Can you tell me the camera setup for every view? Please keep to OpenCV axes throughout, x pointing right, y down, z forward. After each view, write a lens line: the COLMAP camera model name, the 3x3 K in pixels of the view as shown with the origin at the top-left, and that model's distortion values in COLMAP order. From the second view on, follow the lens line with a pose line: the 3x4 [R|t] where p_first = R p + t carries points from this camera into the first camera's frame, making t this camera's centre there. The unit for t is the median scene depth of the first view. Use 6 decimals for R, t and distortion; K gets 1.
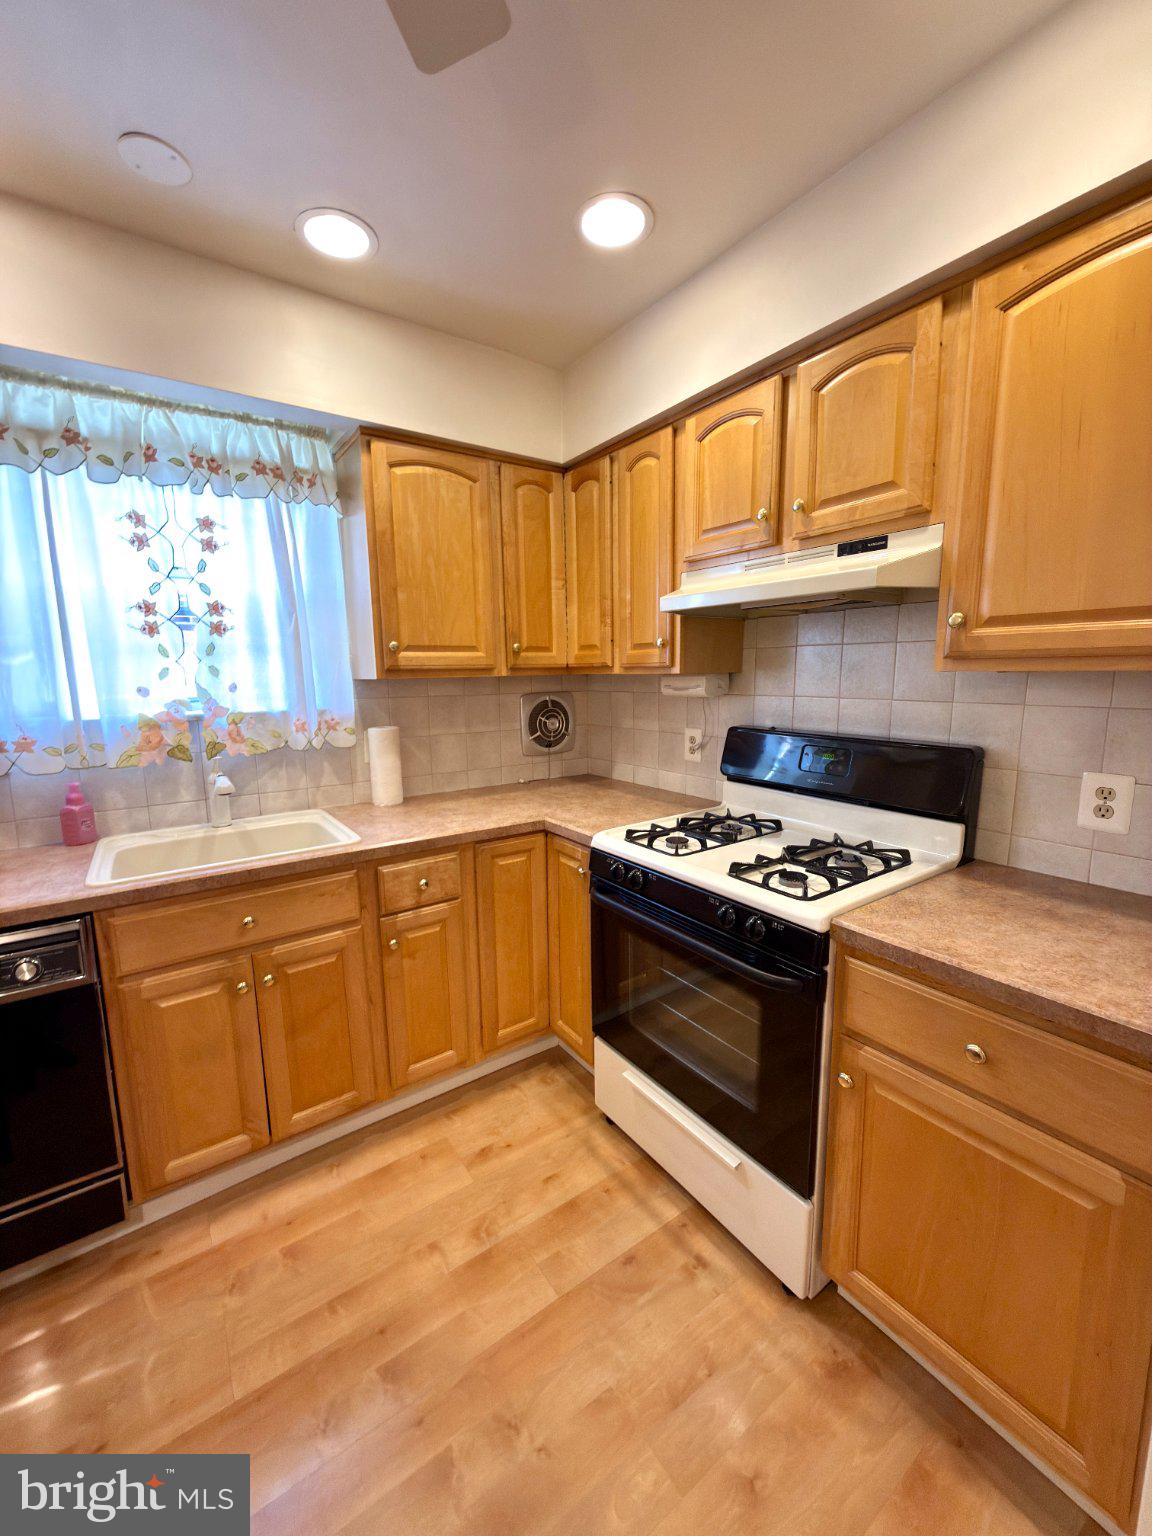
lens RADIAL K [[613.1, 0, 576.0], [0, 613.1, 768.0], [0, 0, 1]] dist [0.000568, -0.000350]
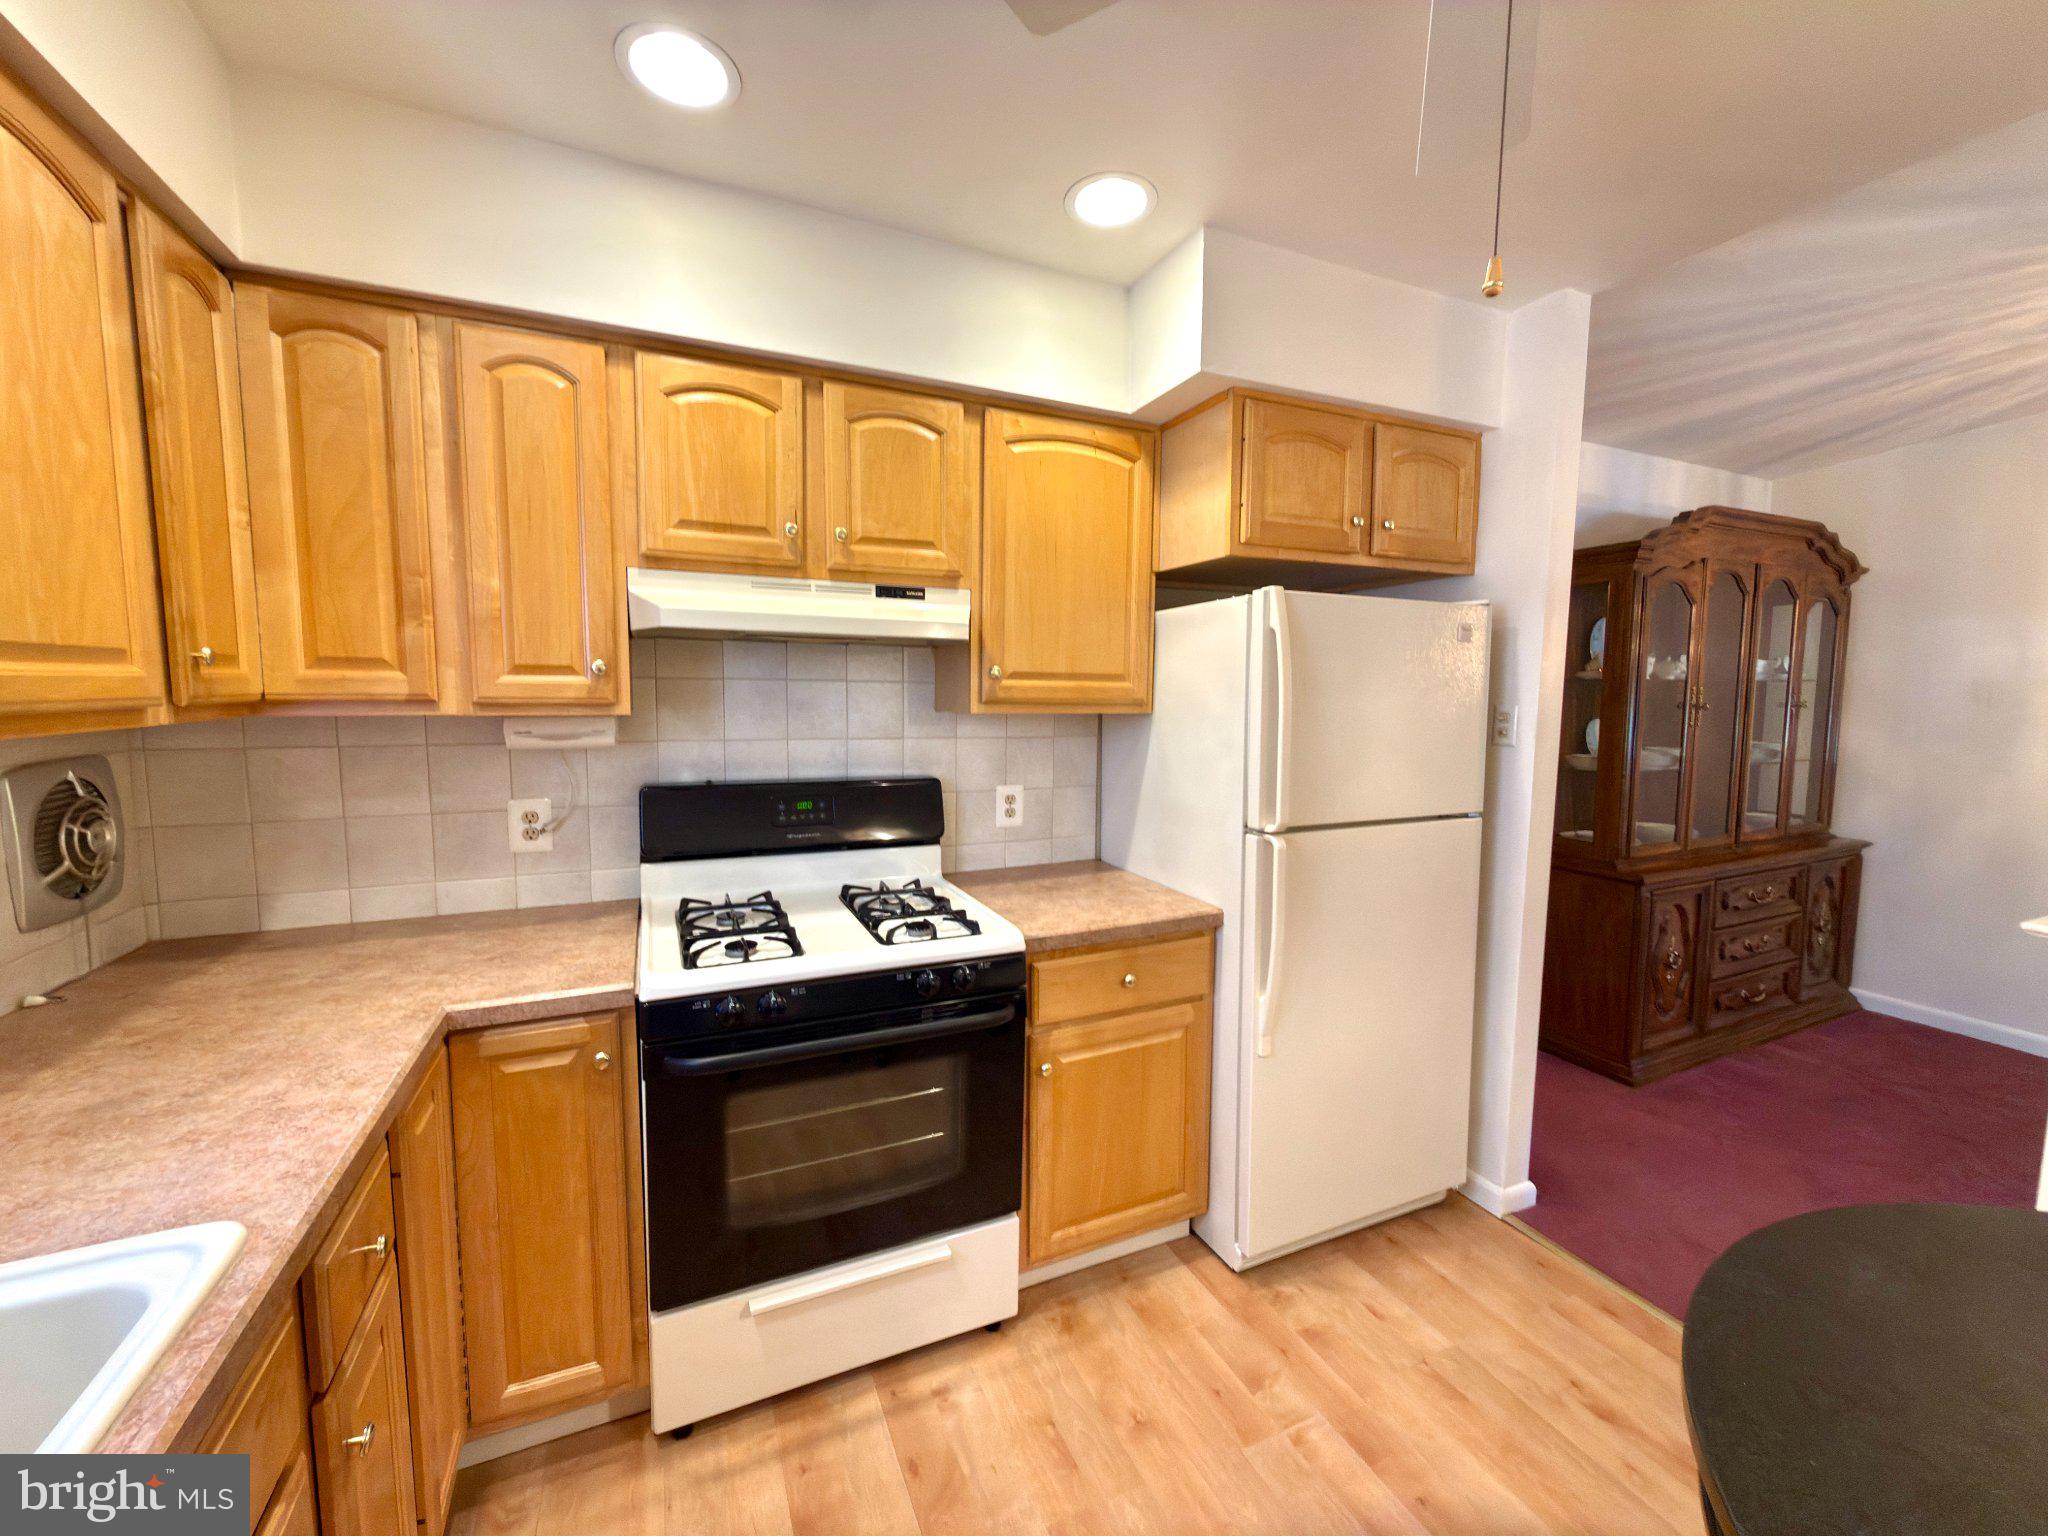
lens RADIAL K [[823.5, 0, 1021.4], [0, 823.5, 765.1], [0, 0, 1]] dist [0.001132, 0.000008]
pose [[0.181017, -0.079273, 0.980280, -0.644949], [0.137927, 0.988942, 0.054504, -0.090645], [-0.973760, 0.125341, 0.189949, 0.424683]]
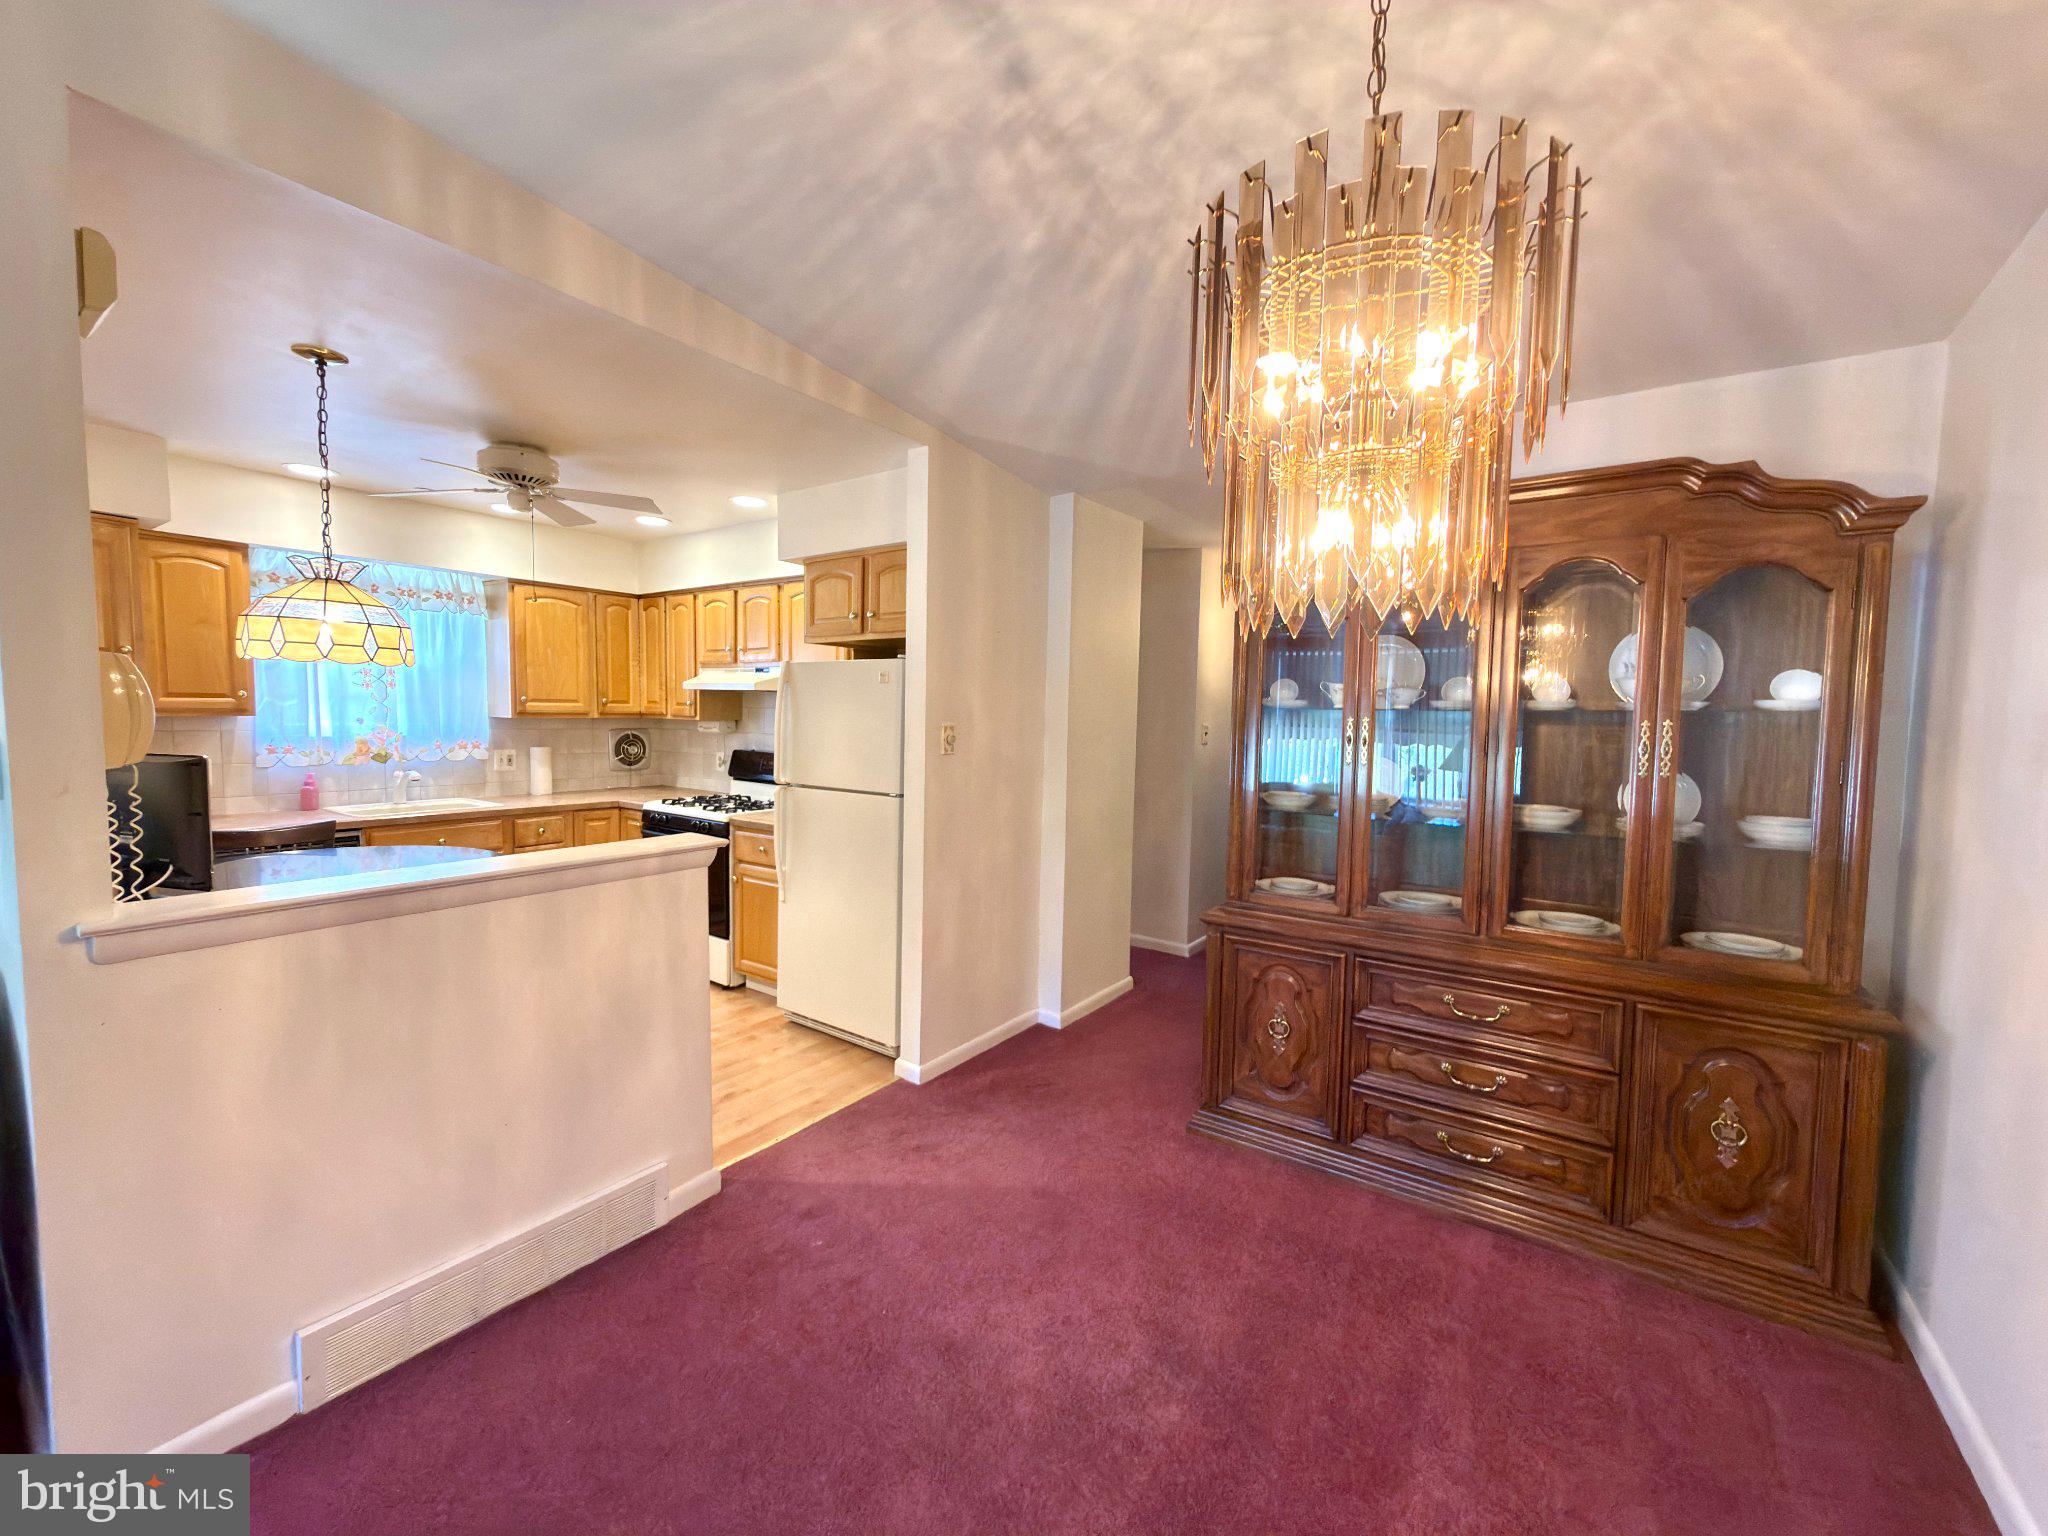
lens RADIAL K [[817.5, 0, 1020.9], [0, 817.5, 770.1], [0, 0, 1]] dist [0.000568, -0.000350]
pose [[0.940774, 0.010308, 0.338878, 0.250340], [0.017539, 0.996720, -0.079008, 0.214178], [-0.338581, 0.080272, 0.937507, -1.674375]]
